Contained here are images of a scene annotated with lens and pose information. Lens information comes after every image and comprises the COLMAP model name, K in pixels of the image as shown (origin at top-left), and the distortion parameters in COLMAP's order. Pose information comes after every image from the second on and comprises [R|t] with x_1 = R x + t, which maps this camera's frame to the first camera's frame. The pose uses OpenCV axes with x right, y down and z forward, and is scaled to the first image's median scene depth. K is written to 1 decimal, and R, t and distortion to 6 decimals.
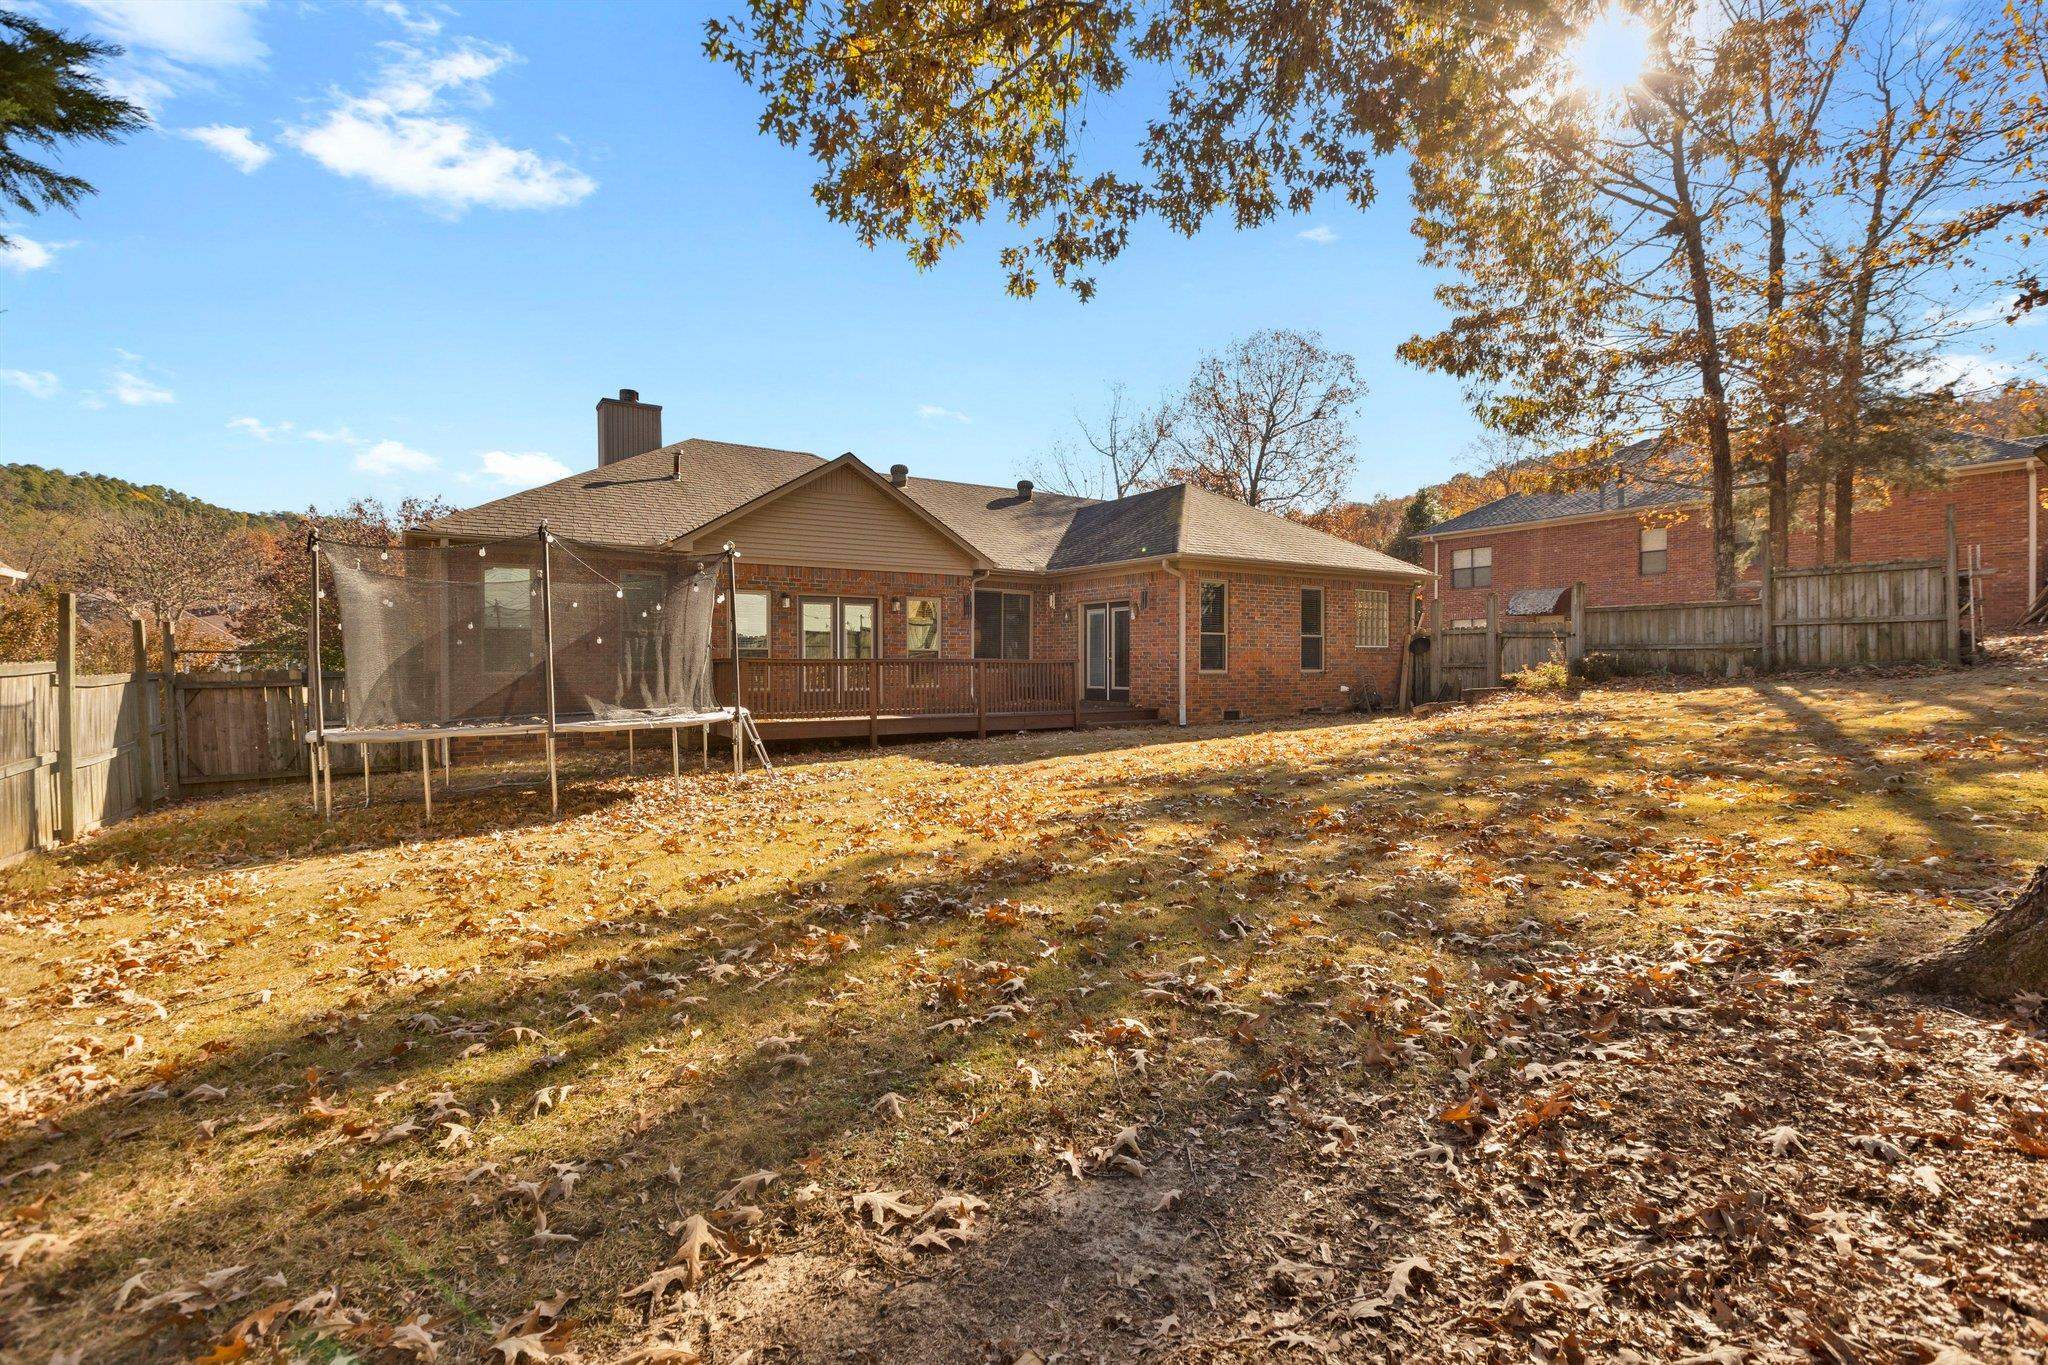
lens RADIAL K [[929.9, 0, 1023.9], [0, 929.9, 663.7], [0, 0, 1]] dist [0.001553, -0.000295]
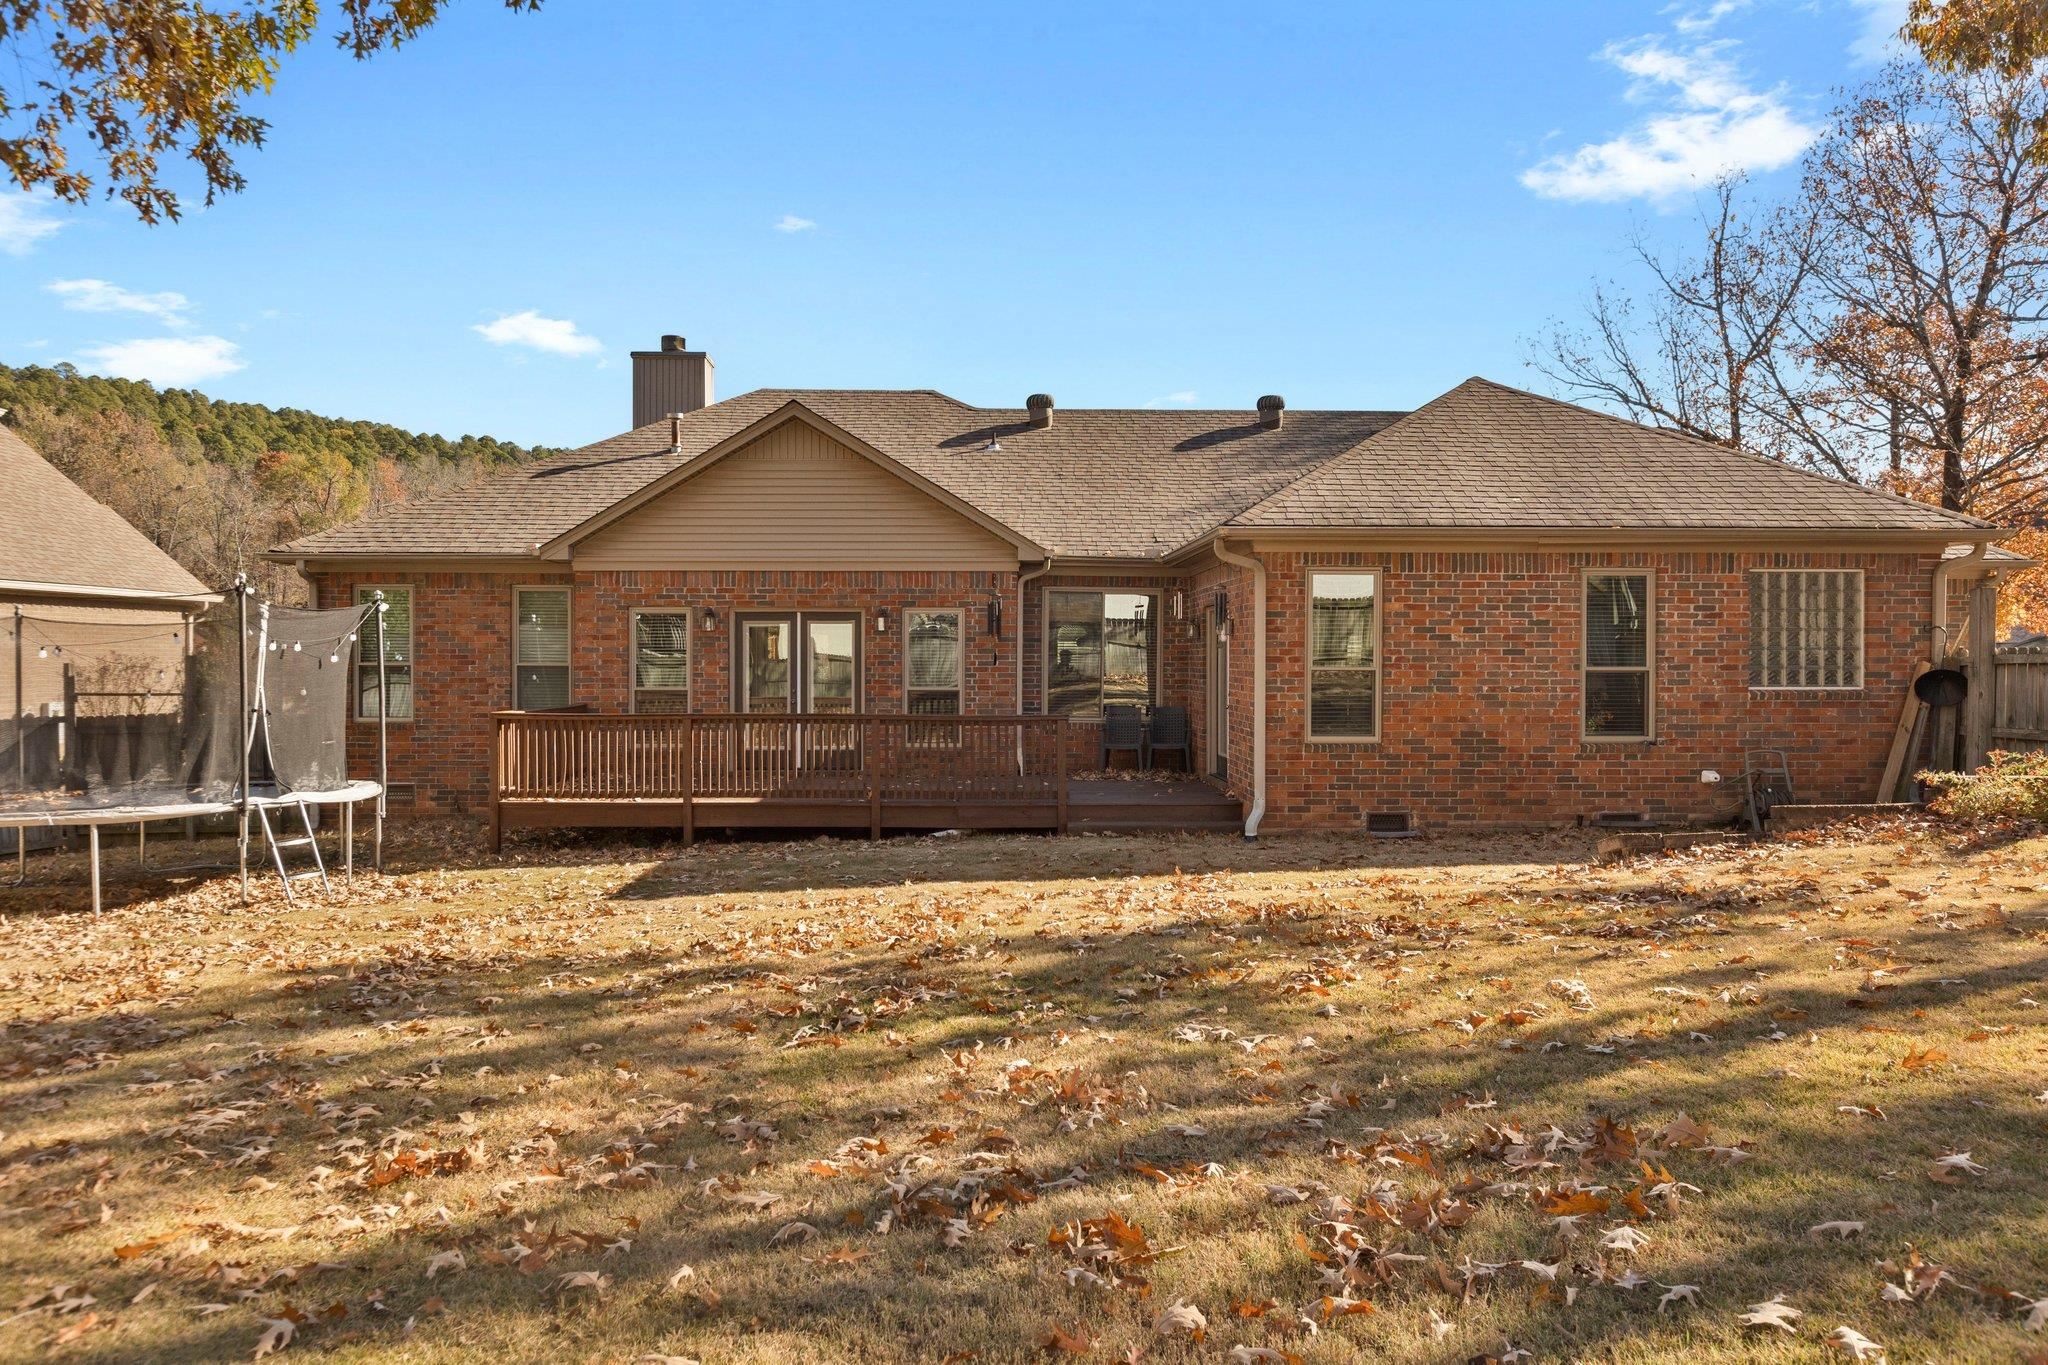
lens RADIAL K [[1385.7, 0, 1020.1], [0, 1385.7, 657.0], [0, 0, 1]] dist [0.015081, -0.023769]
pose [[0.847239, 0.000758, -0.531212, 0.434010], [-0.002906, 0.999991, -0.003207, -0.032711], [0.531205, 0.004261, 0.847233, 0.206398]]
